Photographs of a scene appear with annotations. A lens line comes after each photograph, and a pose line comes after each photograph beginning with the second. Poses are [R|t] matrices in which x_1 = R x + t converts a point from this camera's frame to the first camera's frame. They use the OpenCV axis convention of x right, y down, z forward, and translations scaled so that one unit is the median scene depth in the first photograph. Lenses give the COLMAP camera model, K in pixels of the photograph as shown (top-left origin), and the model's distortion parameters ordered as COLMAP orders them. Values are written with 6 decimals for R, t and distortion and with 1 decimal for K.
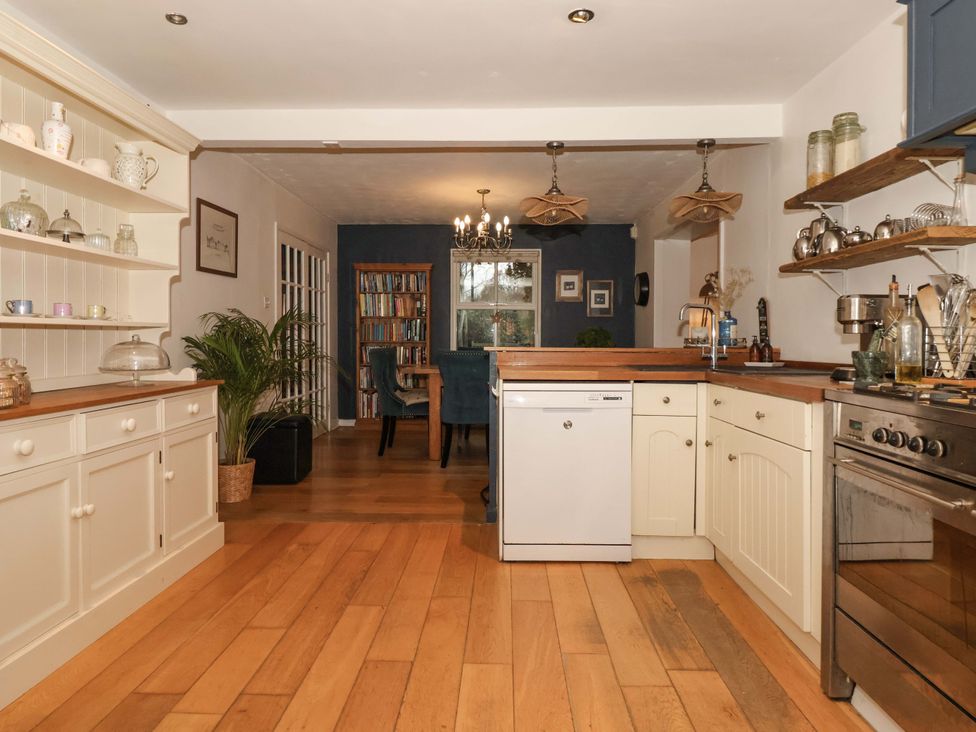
lens RADIAL K [[611.9, 0, 490.1], [0, 611.9, 343.4], [0, 0, 1]] dist [0.000985, 0.000632]
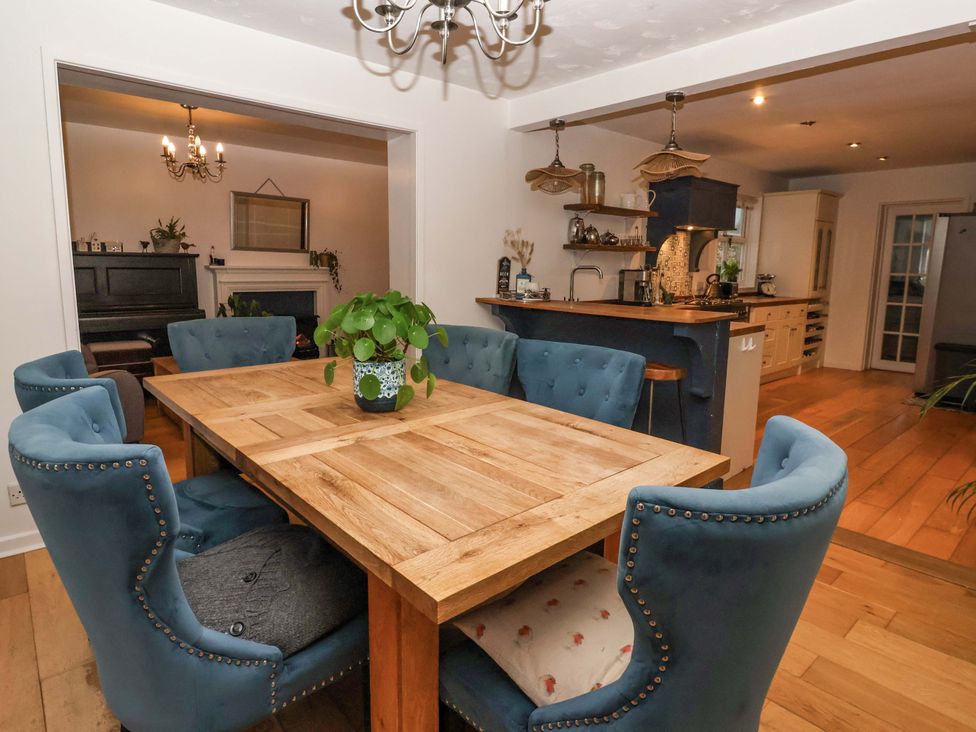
lens RADIAL K [[563.8, 0, 488.7], [0, 563.8, 341.3], [0, 0, 1]] dist [0.005500, -0.000629]
pose [[-0.684063, -0.113623, 0.720519, -0.191611], [-0.010670, 0.989246, 0.145870, -0.037748], [-0.729345, 0.092096, -0.677919, 0.948618]]
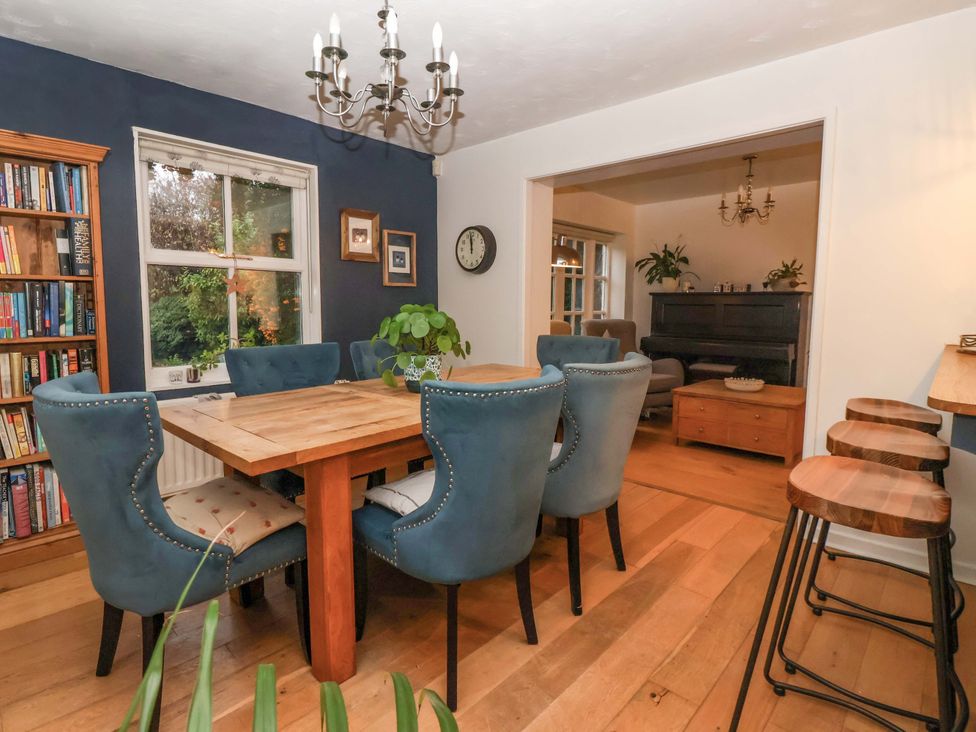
lens RADIAL K [[516.0, 0, 481.9], [0, 516.0, 346.1], [0, 0, 1]] dist [0.022290, -0.020213]
pose [[0.664074, -0.064314, 0.744896, -0.194717], [0.004777, 0.996638, 0.081791, -0.024129], [-0.747652, -0.050757, 0.662149, 0.562290]]
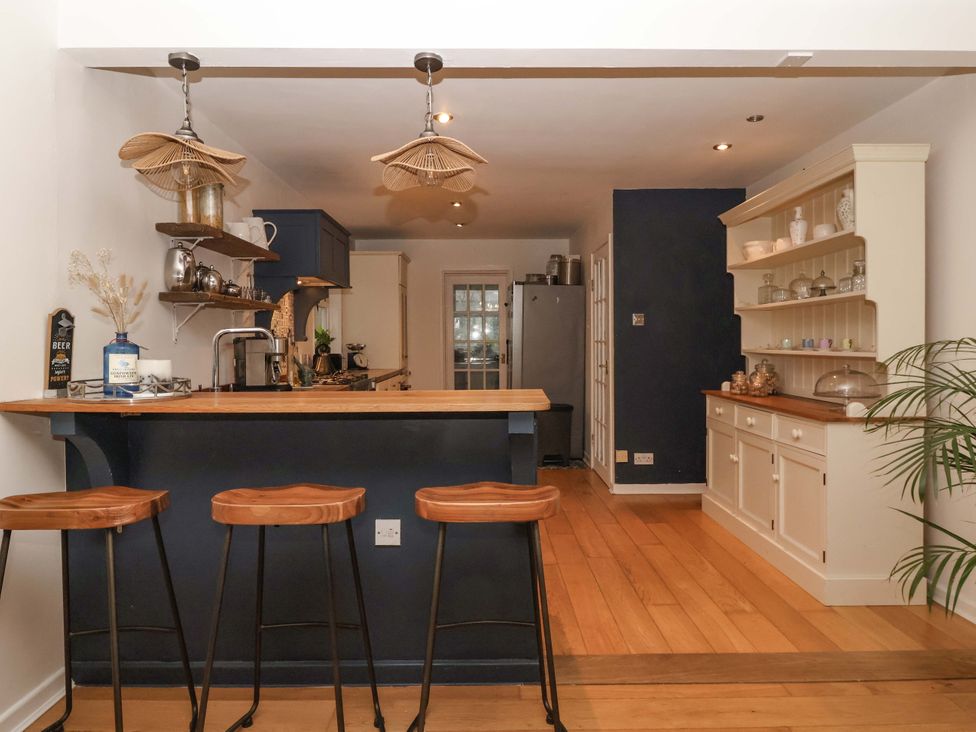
lens RADIAL K [[611.9, 0, 490.1], [0, 611.9, 343.4], [0, 0, 1]] dist [0.000985, 0.000632]
pose [[-0.999122, 0.001385, -0.041879, 0.037229], [0.000893, 0.999930, 0.011774, -0.025736], [0.041892, 0.011727, -0.999053, 0.835588]]
